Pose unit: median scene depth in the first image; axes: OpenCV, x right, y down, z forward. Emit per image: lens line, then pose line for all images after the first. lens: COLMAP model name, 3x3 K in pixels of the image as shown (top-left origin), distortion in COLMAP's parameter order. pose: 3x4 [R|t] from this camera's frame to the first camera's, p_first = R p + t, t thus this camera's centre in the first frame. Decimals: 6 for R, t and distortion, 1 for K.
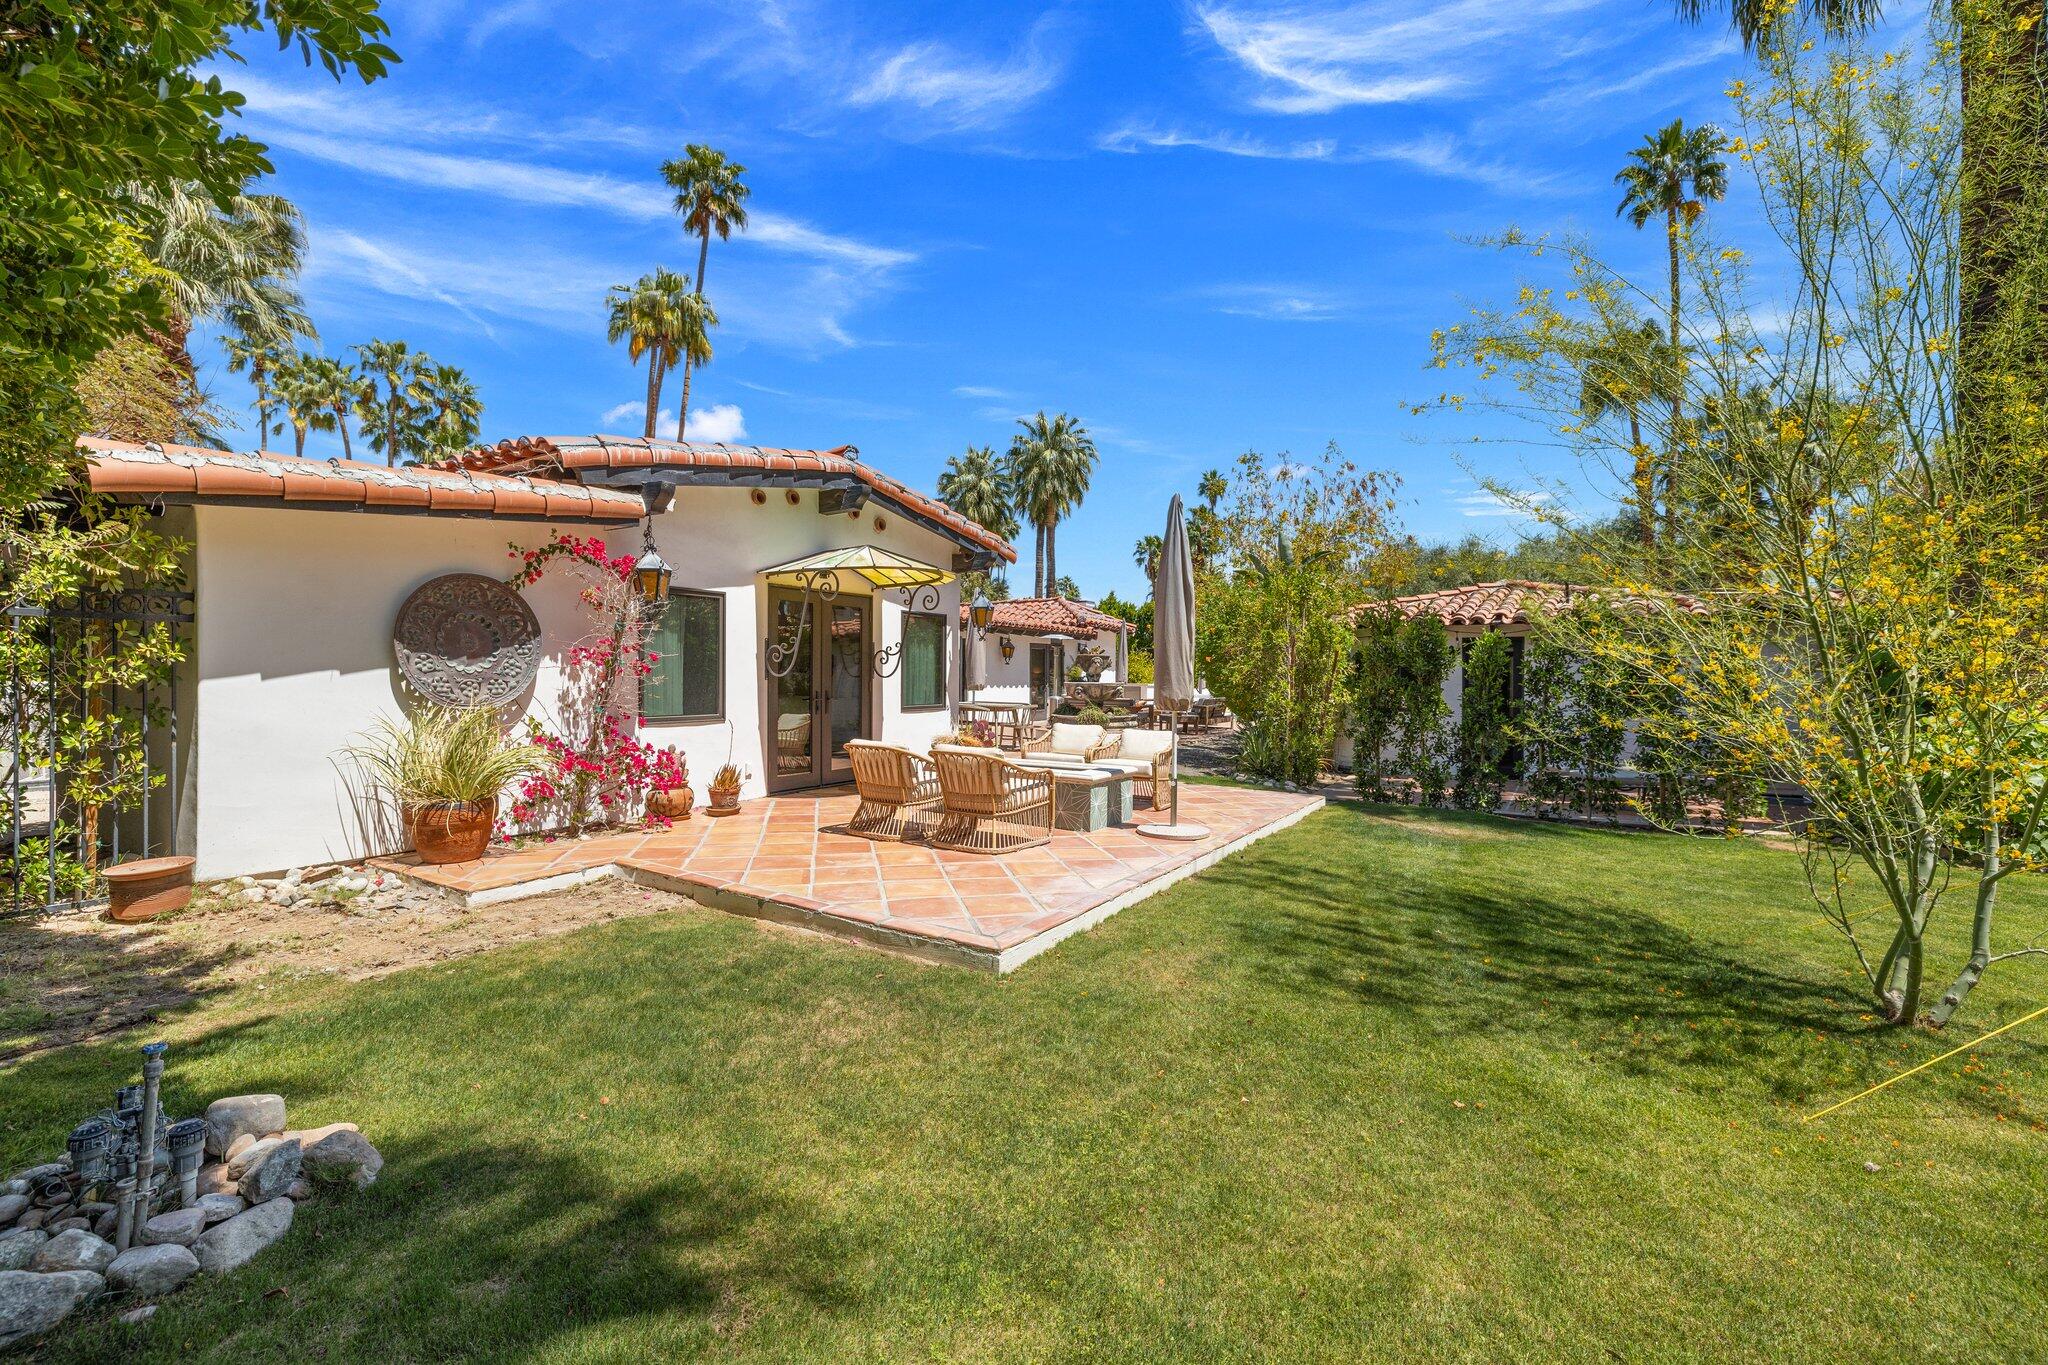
lens RADIAL K [[867.9, 0, 1029.1], [0, 867.9, 674.6], [0, 0, 1]] dist [0.002824, 0.000314]
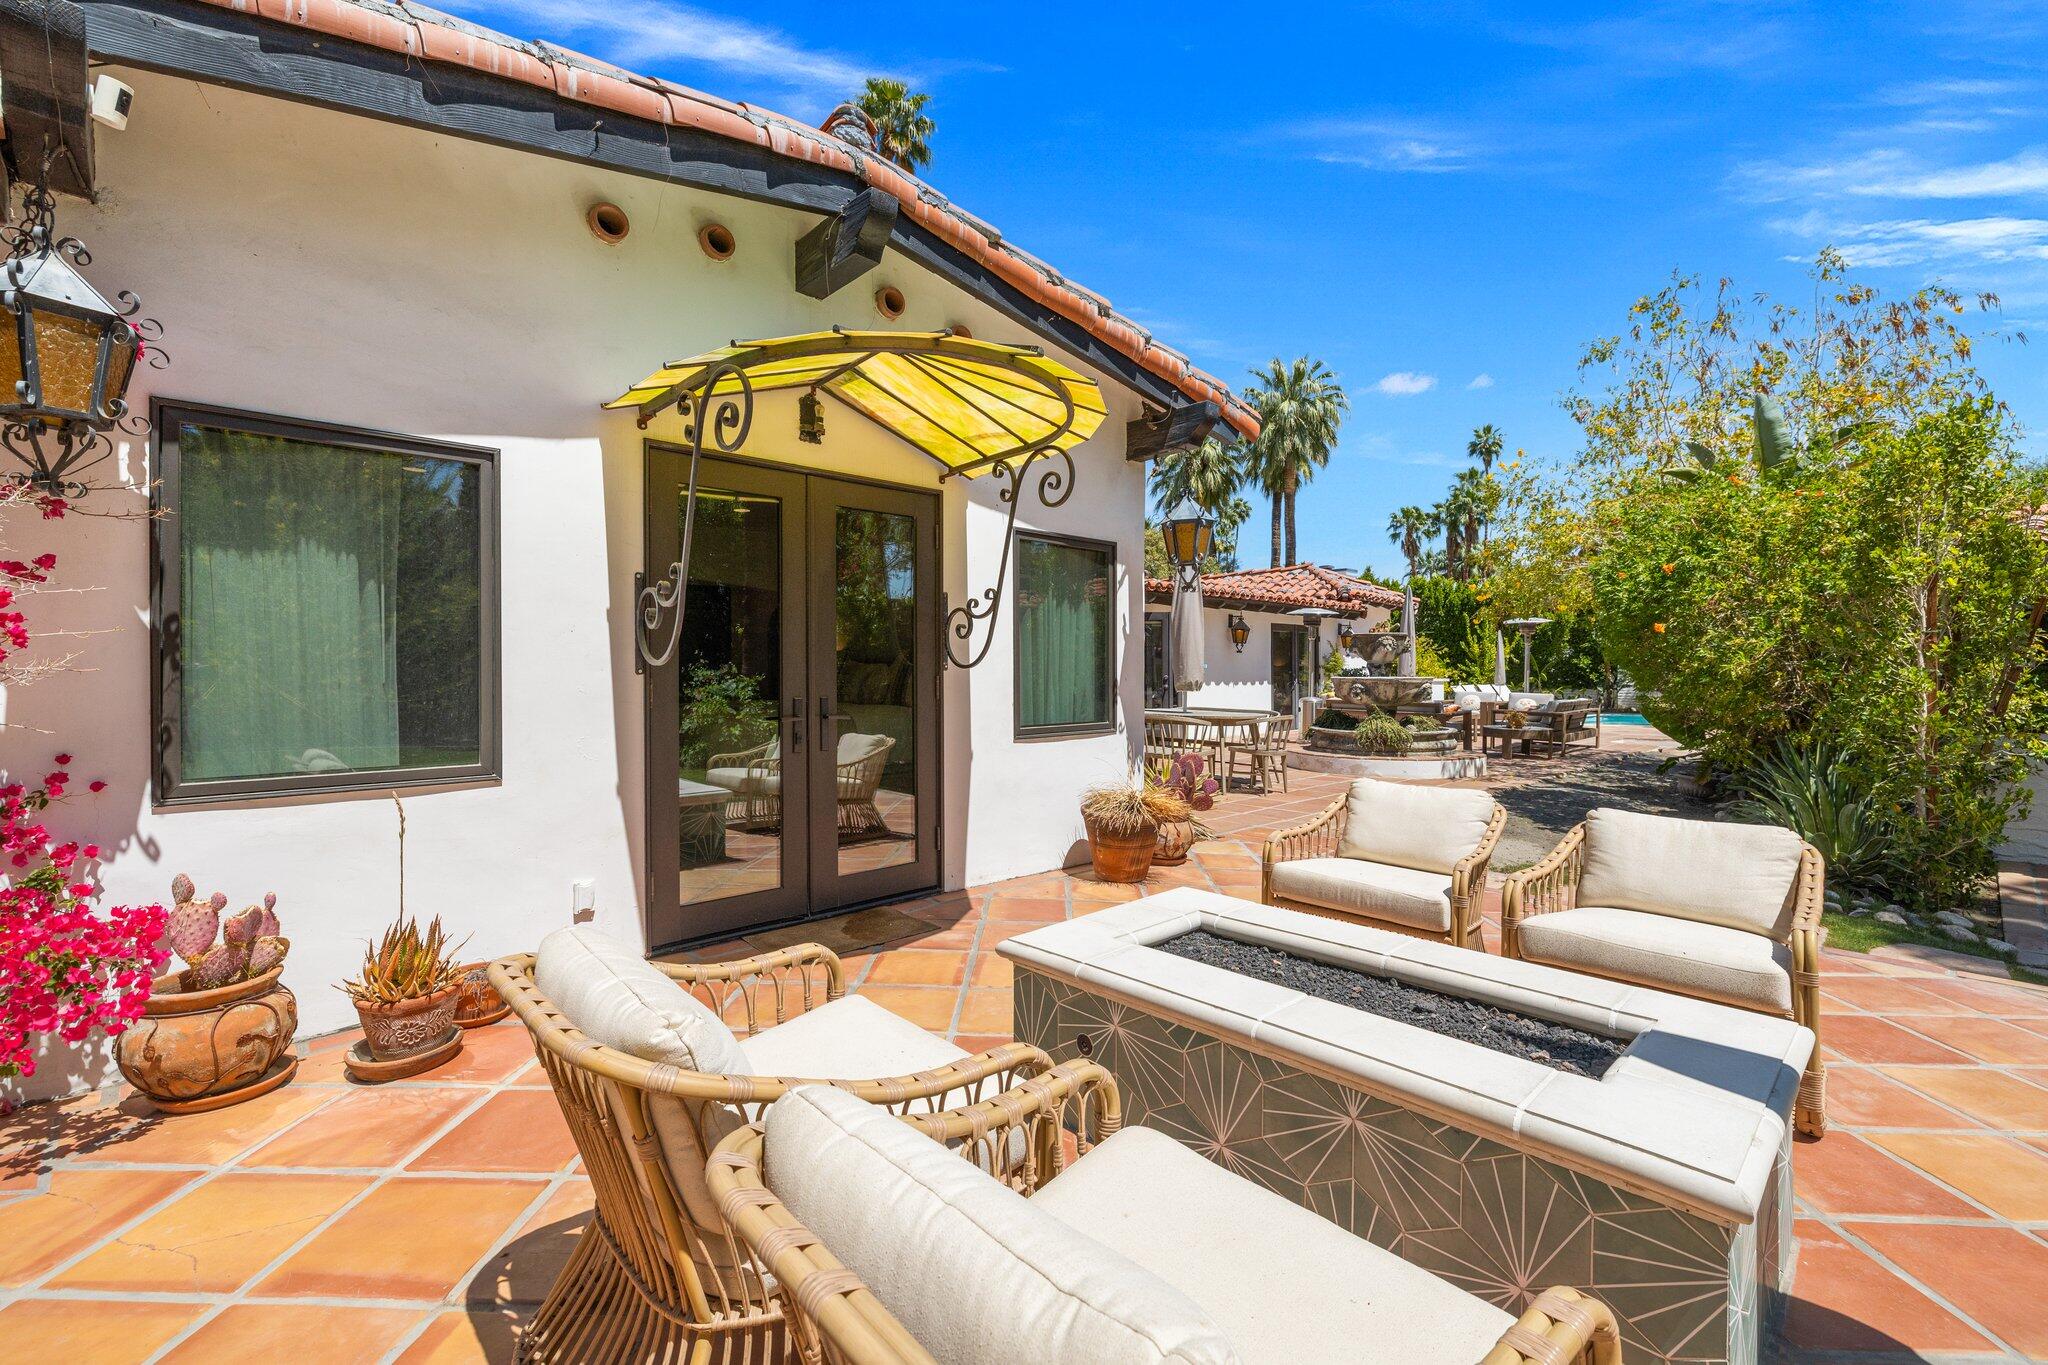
lens RADIAL K [[867.9, 0, 1029.1], [0, 867.9, 674.6], [0, 0, 1]] dist [0.002824, 0.000314]
pose [[0.966167, -0.007261, -0.257815, -0.007768], [0.008373, 0.999960, 0.003215, 0.002408], [0.257781, -0.005265, 0.966189, 0.256321]]
